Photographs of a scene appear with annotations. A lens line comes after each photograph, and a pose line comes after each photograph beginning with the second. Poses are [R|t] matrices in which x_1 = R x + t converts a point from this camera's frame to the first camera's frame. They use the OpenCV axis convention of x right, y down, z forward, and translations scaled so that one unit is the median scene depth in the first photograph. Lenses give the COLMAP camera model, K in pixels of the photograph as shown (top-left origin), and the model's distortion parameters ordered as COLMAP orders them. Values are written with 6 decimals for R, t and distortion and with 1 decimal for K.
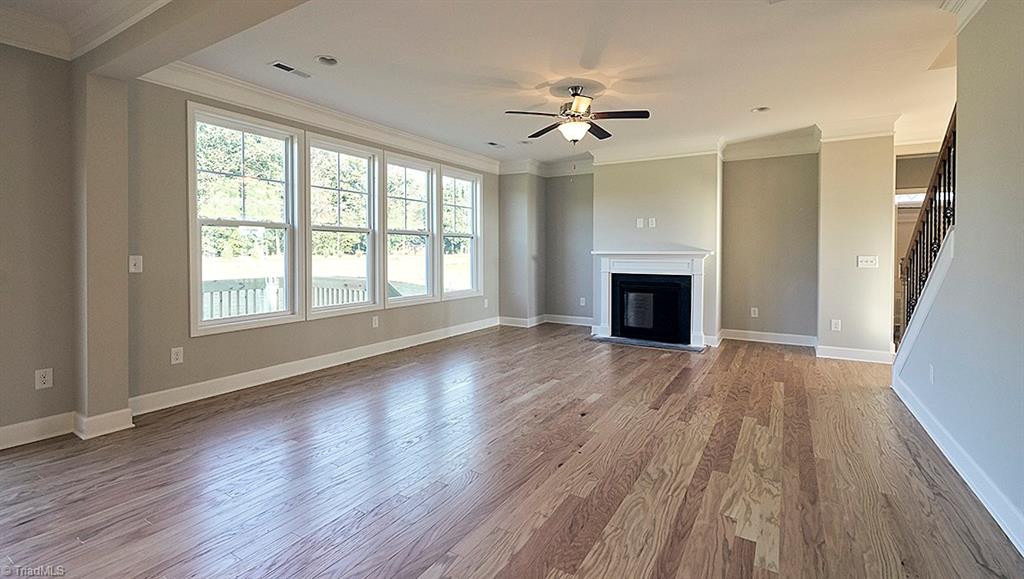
lens RADIAL K [[455.4, 0, 514.2], [0, 455.4, 256.8], [0, 0, 1]] dist [0.002752, 0.000300]
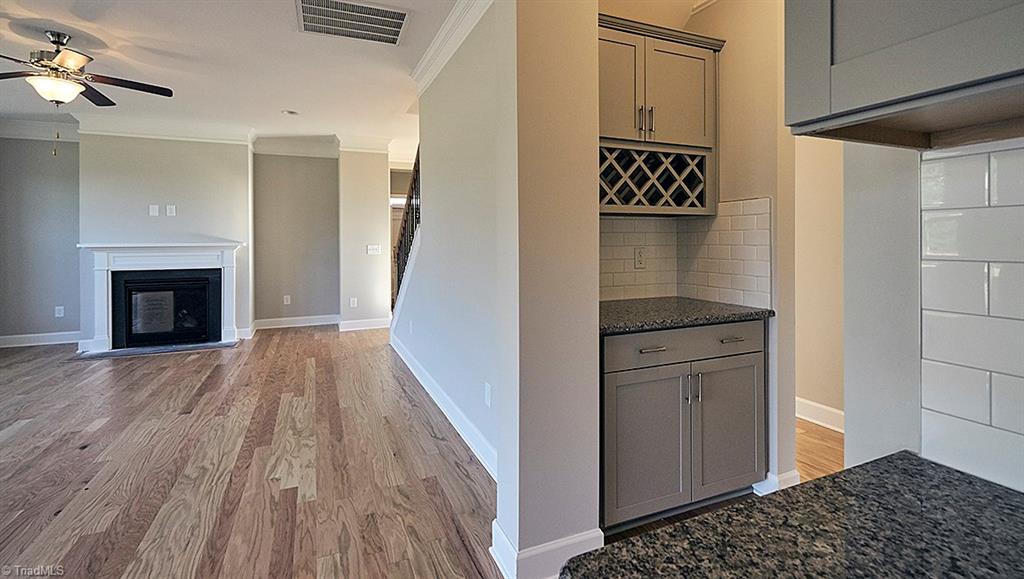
lens RADIAL K [[459.1, 0, 512.6], [0, 459.1, 242.2], [0, 0, 1]] dist [0.001930, 0.000395]
pose [[0.581875, -0.009136, 0.813227, -0.048997], [0.018313, 0.999831, -0.001870, -0.000523], [-0.813072, 0.015980, 0.581943, -0.070779]]
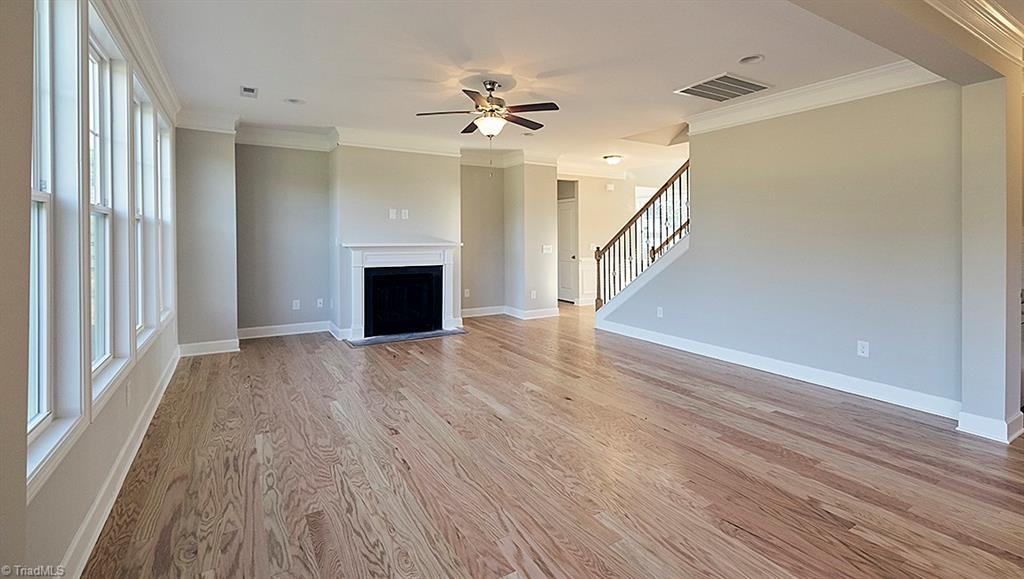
lens RADIAL K [[458.5, 0, 513.5], [0, 458.5, 228.6], [0, 0, 1]] dist [-0.001301, -0.000095]
pose [[0.460509, 0.015245, 0.887524, -0.656021], [0.010145, 0.999697, -0.022436, -0.025688], [-0.887597, 0.019336, 0.460214, 0.451530]]
